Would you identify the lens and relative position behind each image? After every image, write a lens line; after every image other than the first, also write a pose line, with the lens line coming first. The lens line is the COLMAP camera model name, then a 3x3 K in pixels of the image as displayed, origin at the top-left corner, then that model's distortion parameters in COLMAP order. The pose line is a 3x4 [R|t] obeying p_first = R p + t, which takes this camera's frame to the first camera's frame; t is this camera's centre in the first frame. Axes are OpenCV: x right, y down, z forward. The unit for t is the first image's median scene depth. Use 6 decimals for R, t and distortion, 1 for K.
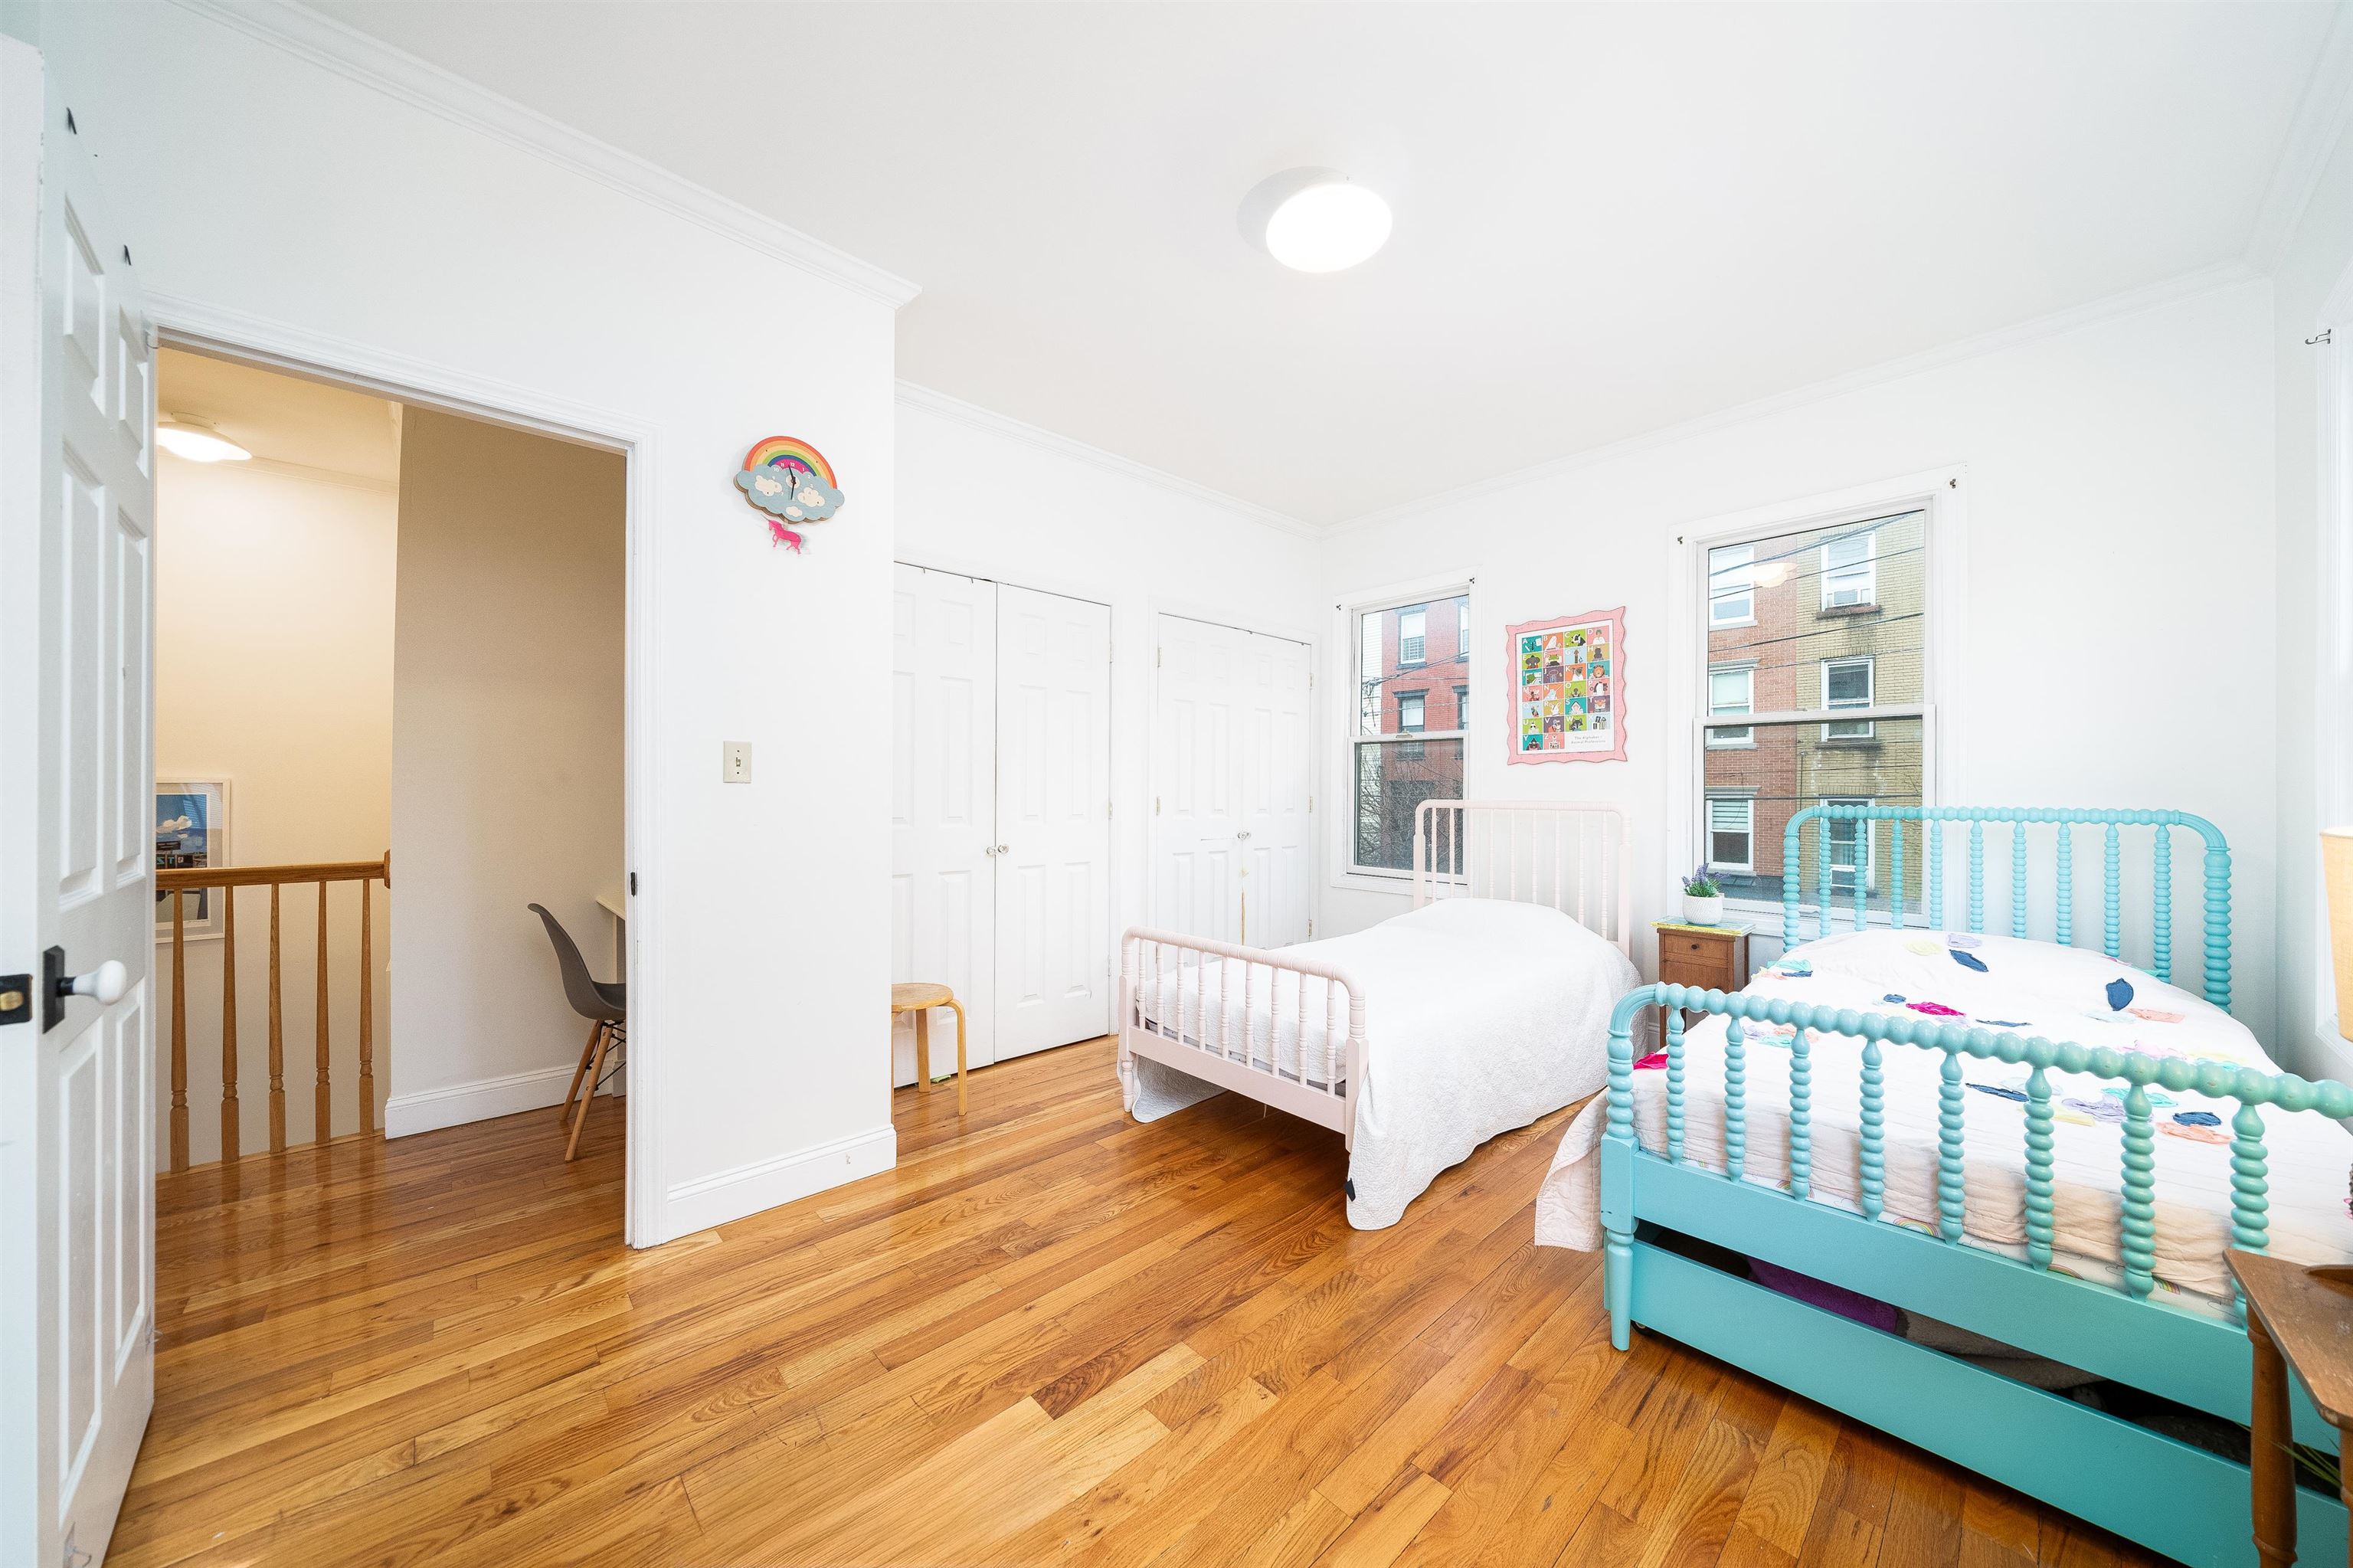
lens RADIAL K [[802.2, 0, 1164.8], [0, 802.2, 787.9], [0, 0, 1]] dist [-0.011088, 0.000004]
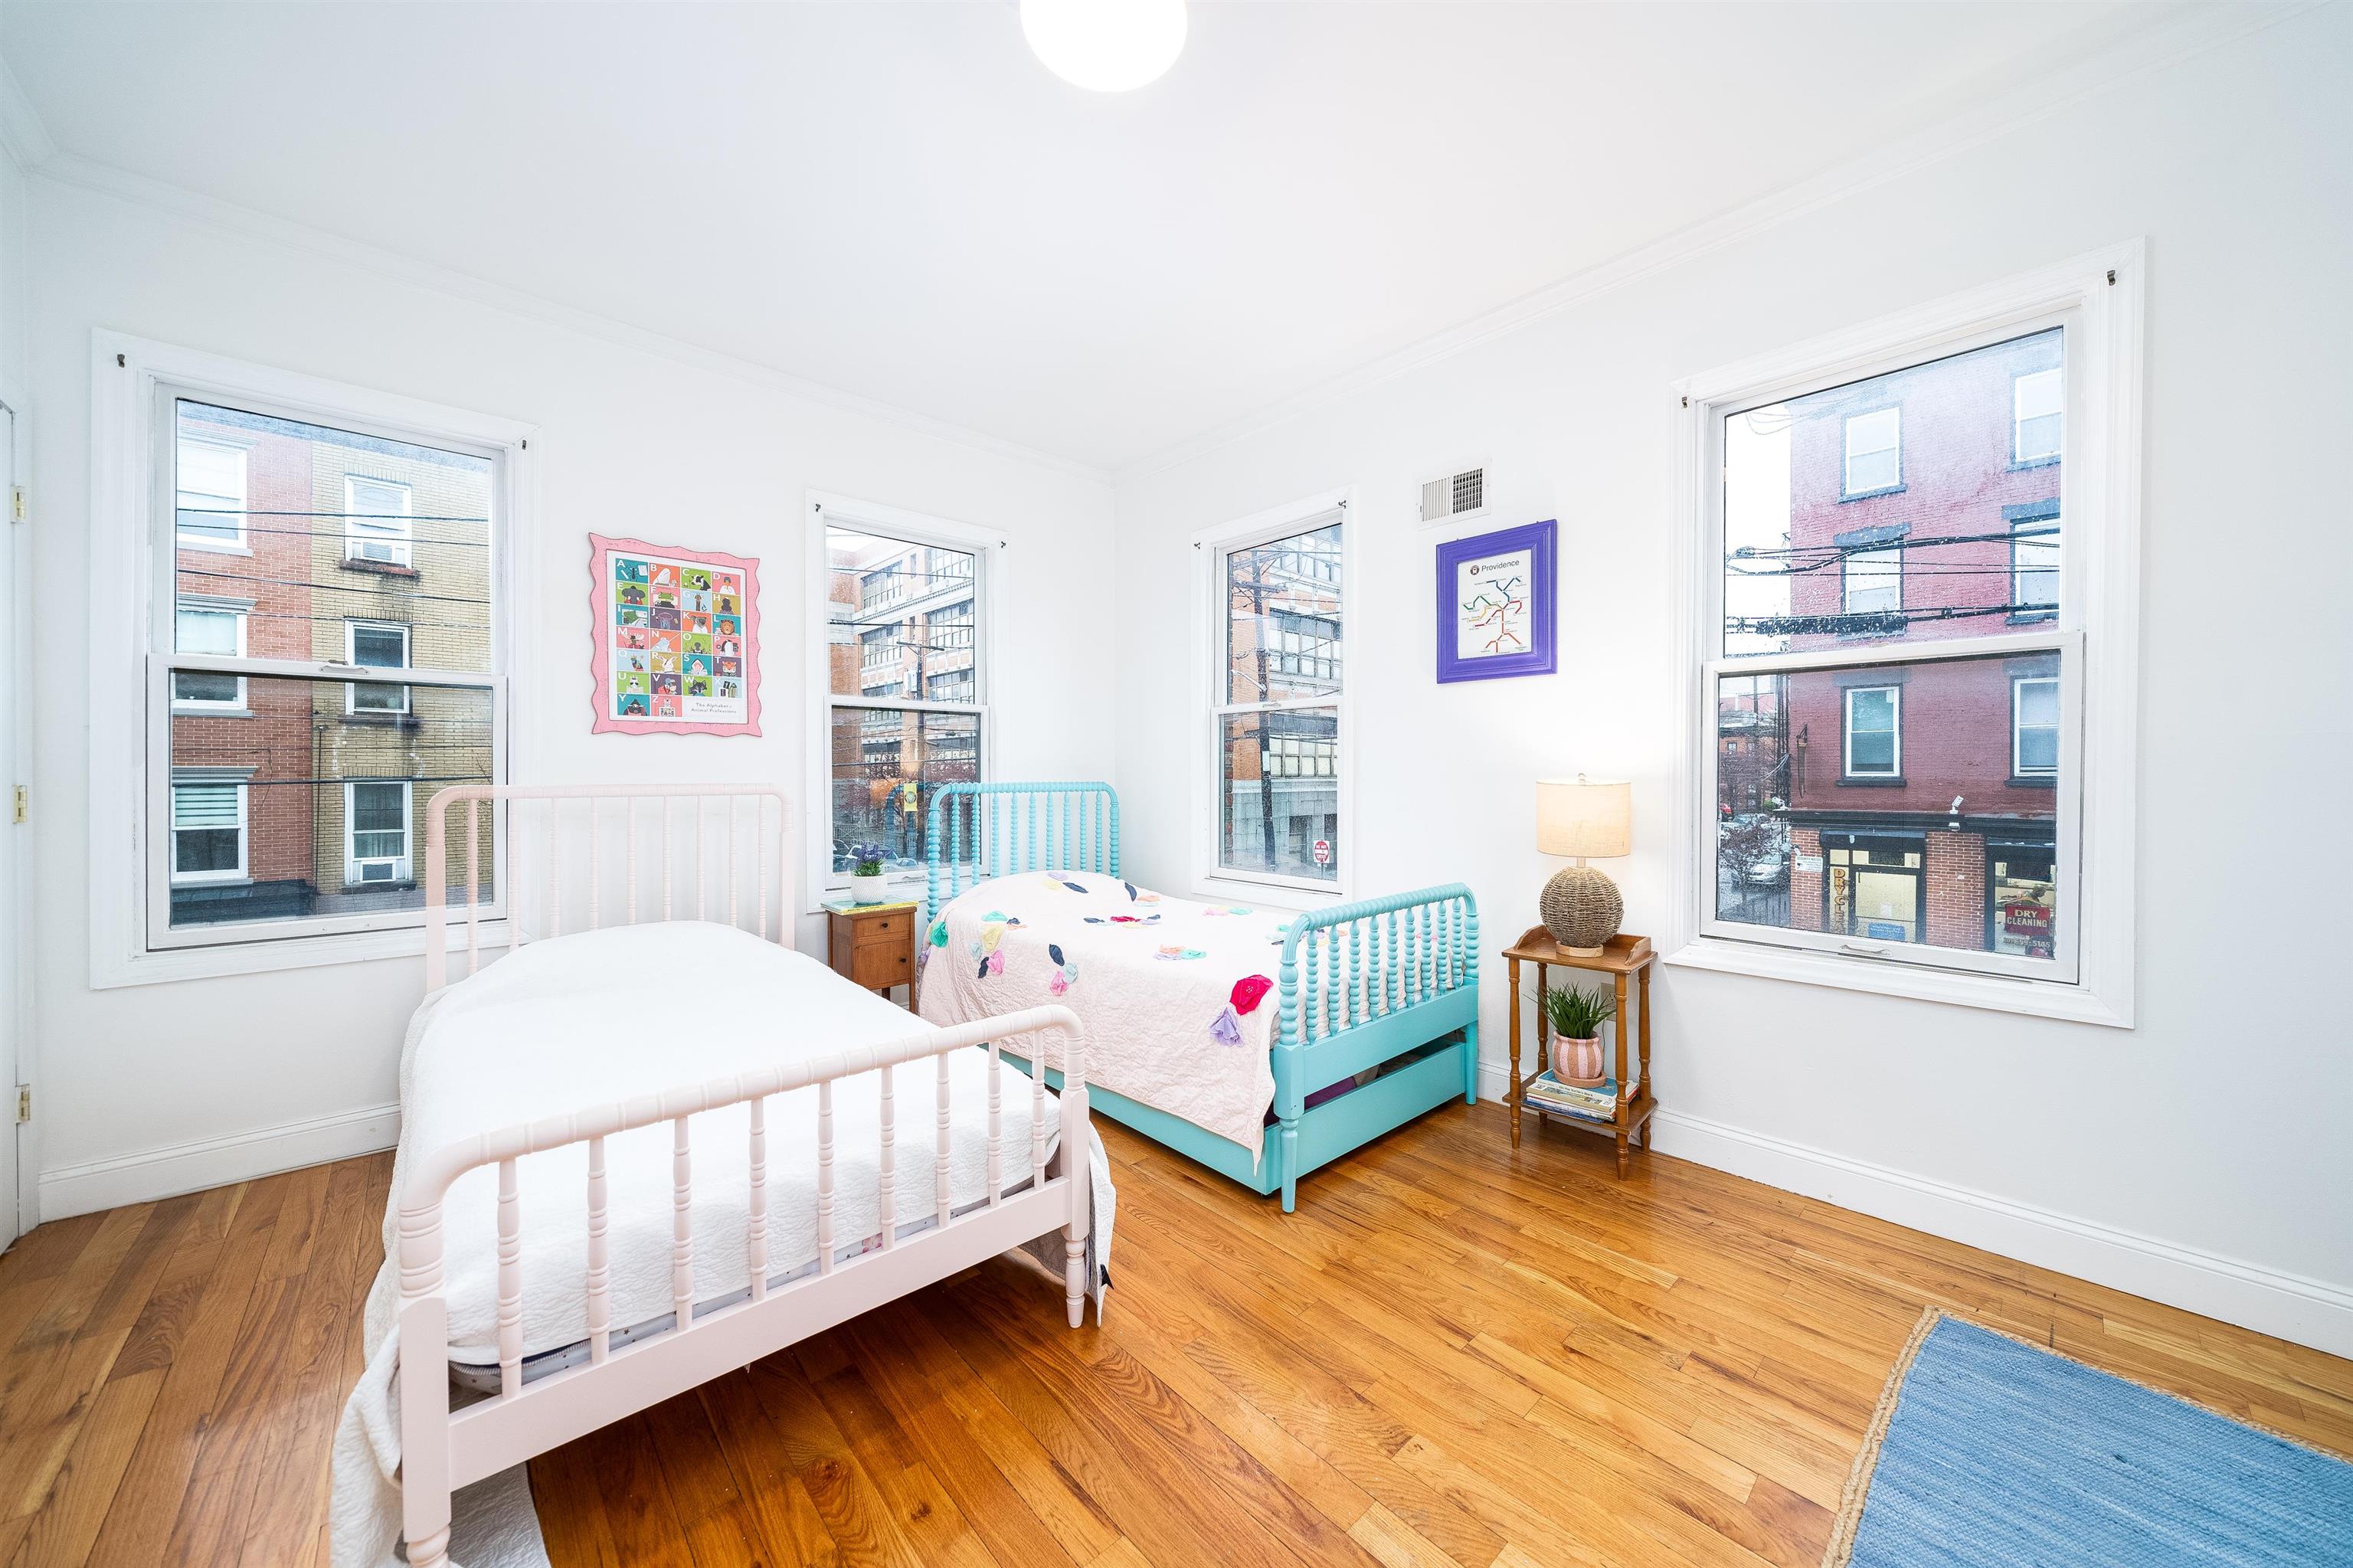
lens RADIAL K [[802.2, 0, 1240.8], [0, 802.2, 769.9], [0, 0, 1]] dist [-0.011088, 0.000004]
pose [[-0.027368, 0.001301, 0.999625, -0.291519], [-0.001526, 0.999998, -0.001343, 0.003206], [-0.999624, -0.001562, -0.027366, 0.469256]]
